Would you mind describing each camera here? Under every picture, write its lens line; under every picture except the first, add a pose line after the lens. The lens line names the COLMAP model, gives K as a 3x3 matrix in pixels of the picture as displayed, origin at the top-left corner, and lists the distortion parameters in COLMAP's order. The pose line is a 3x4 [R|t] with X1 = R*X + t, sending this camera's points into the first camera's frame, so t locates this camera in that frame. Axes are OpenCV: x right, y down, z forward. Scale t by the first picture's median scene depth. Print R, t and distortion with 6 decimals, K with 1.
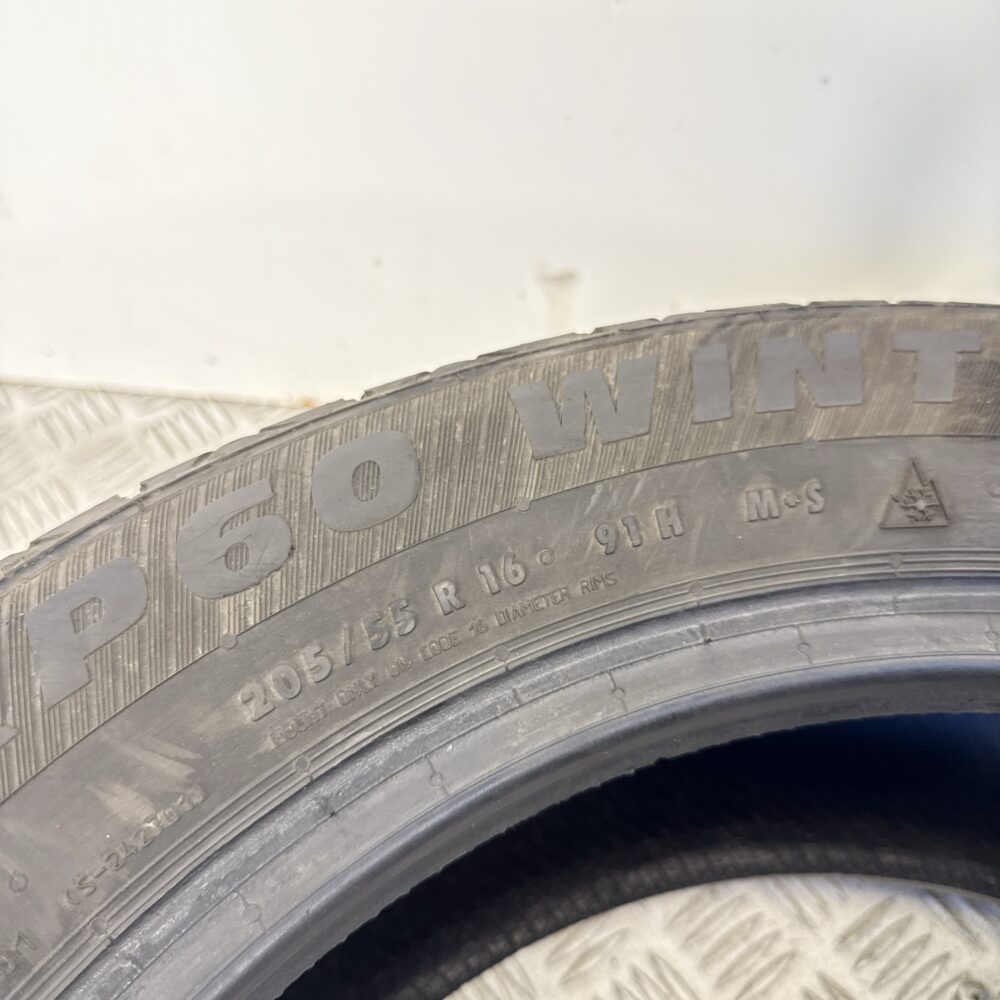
lens RADIAL K [[970.3, 0, 515.4], [0, 970.3, 504.6], [0, 0, 1]] dist [0.122309, -0.255869]
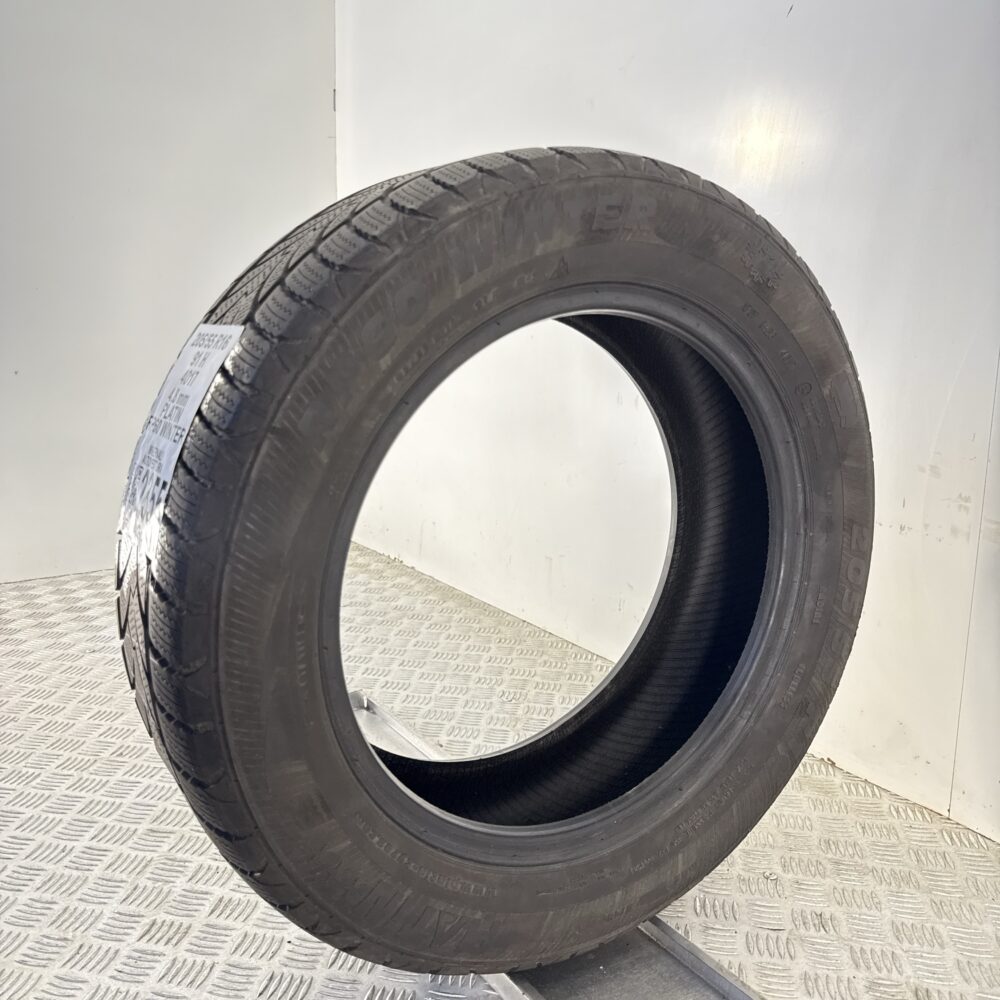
lens RADIAL K [[970.3, 0, 515.4], [0, 970.3, 504.6], [0, 0, 1]] dist [0.122309, -0.255869]
pose [[0.816765, -0.295094, 0.495797, -1.369341], [-0.216226, 0.640133, 0.737208, -1.670303], [-0.534922, -0.709330, 0.459032, -0.801066]]
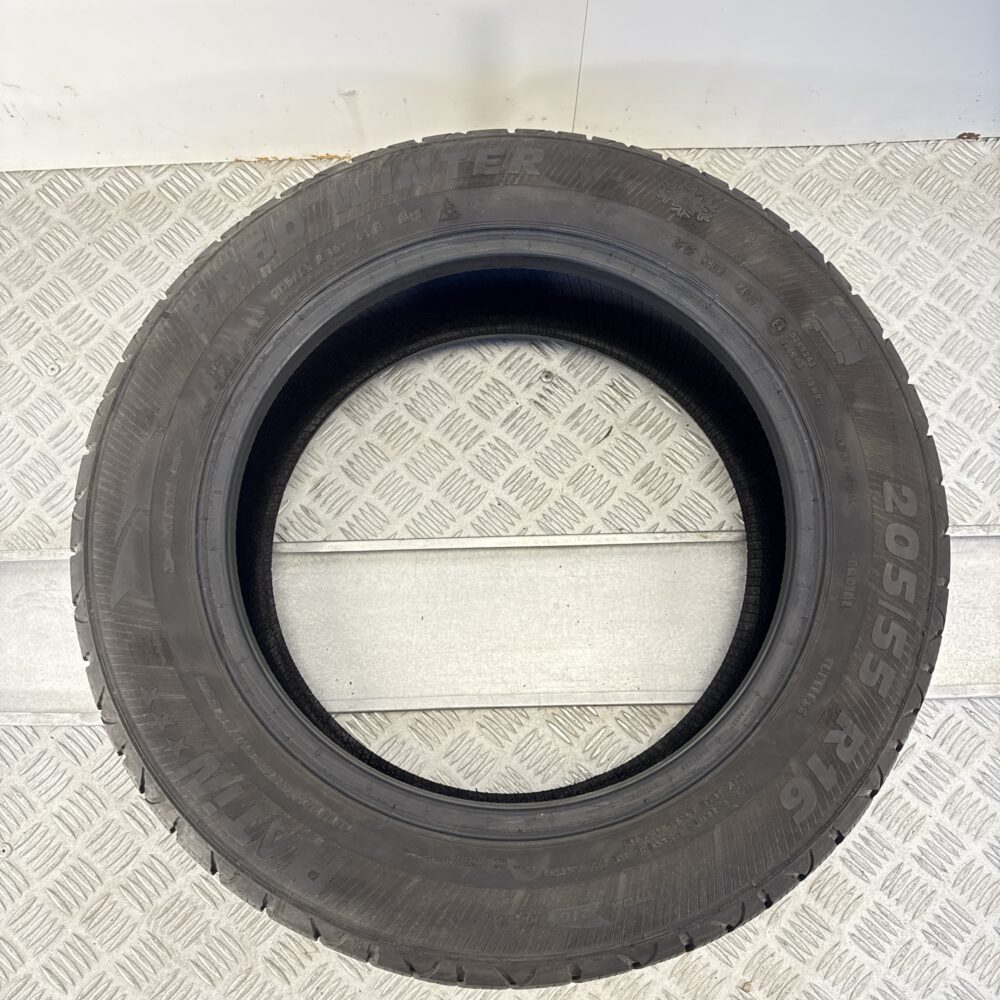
lens RADIAL K [[970.3, 0, 515.4], [0, 970.3, 504.6], [0, 0, 1]] dist [0.122309, -0.255869]
pose [[0.986070, -0.158914, 0.049107, 0.292186], [0.129519, 0.918857, 0.372728, -0.299142], [-0.104354, -0.361176, 0.926640, -2.533195]]
